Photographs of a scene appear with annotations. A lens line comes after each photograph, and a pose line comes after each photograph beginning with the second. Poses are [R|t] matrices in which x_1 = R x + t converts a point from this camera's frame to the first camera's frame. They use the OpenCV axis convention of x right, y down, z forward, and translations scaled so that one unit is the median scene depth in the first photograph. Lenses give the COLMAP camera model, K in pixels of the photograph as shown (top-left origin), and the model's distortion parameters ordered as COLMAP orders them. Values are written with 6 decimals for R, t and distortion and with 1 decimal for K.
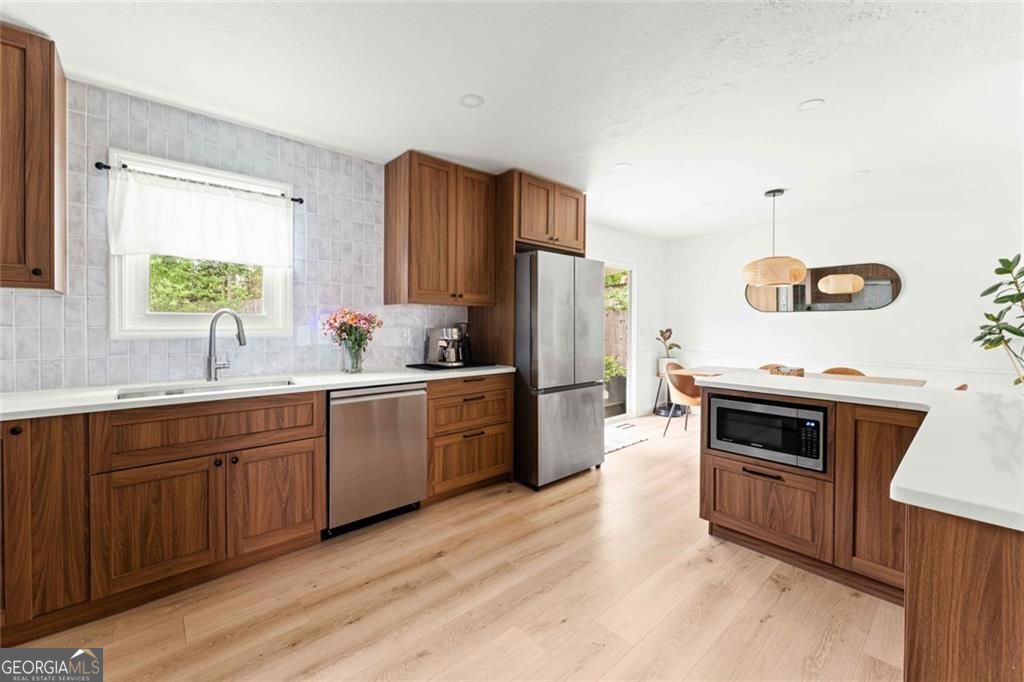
lens RADIAL K [[412.5, 0, 511.7], [0, 412.5, 332.0], [0, 0, 1]] dist [0.001242, -0.000349]
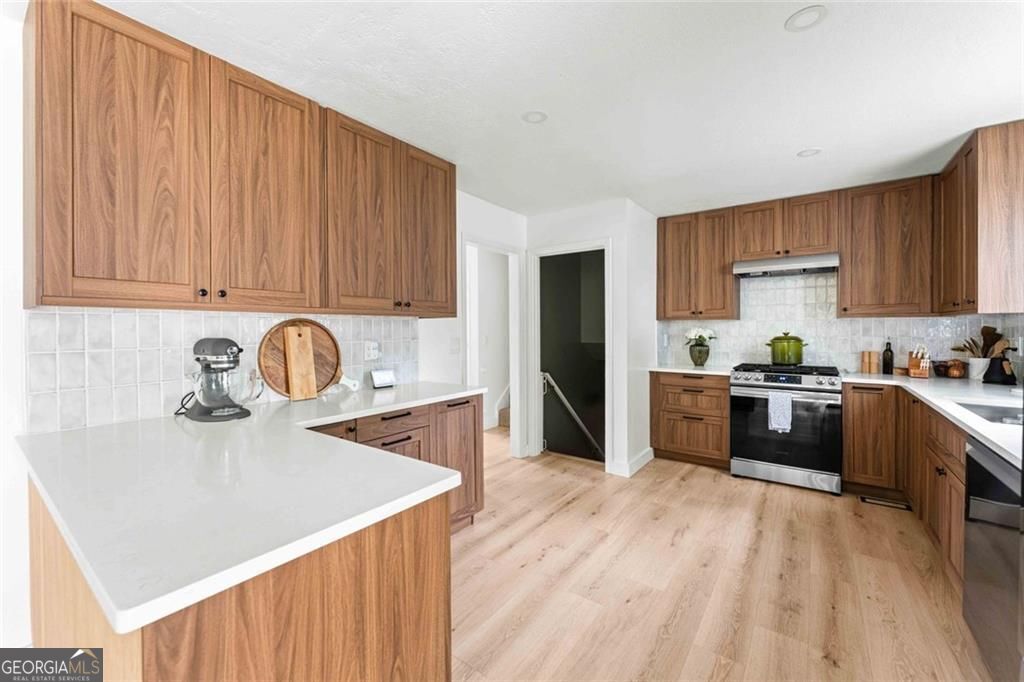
lens RADIAL K [[412.5, 0, 510.6], [0, 412.5, 331.7], [0, 0, 1]] dist [0.001242, -0.000349]
pose [[-0.980173, 0.000708, -0.198141, 0.445122], [-0.003209, 0.999806, 0.019447, -0.046248], [0.198116, 0.019697, -0.979981, 1.350996]]
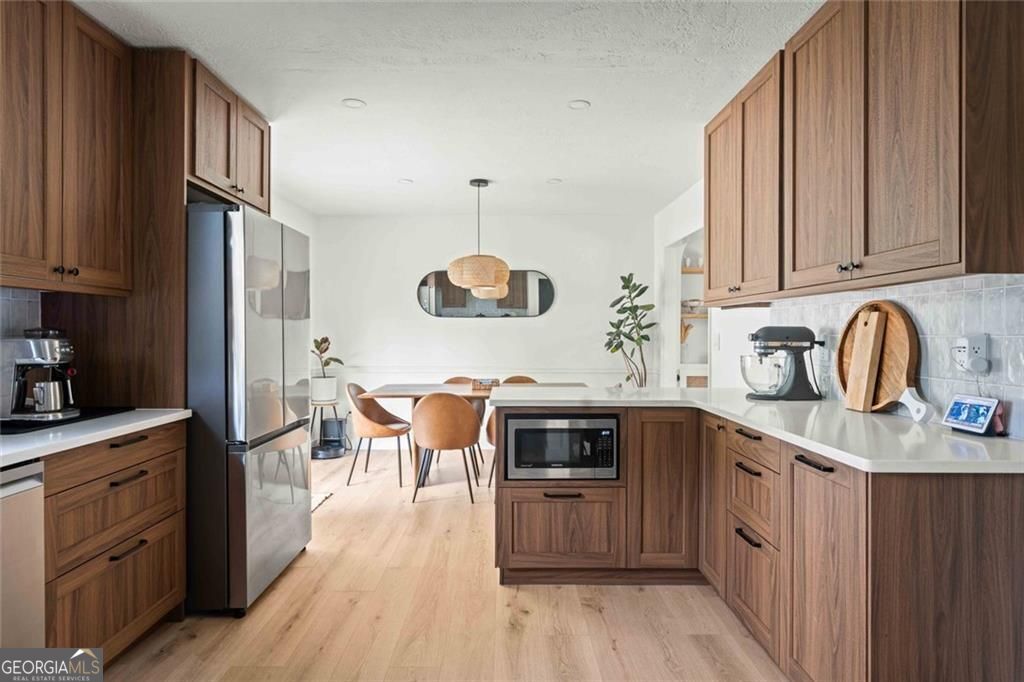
lens RADIAL K [[569.1, 0, 512.6], [0, 569.1, 337.8], [0, 0, 1]] dist [0.001591, -0.000324]
pose [[0.660757, -0.008620, 0.750551, -0.337923], [0.013963, 0.999902, -0.000809, -0.004015], [-0.750470, 0.011014, 0.660813, 0.208047]]
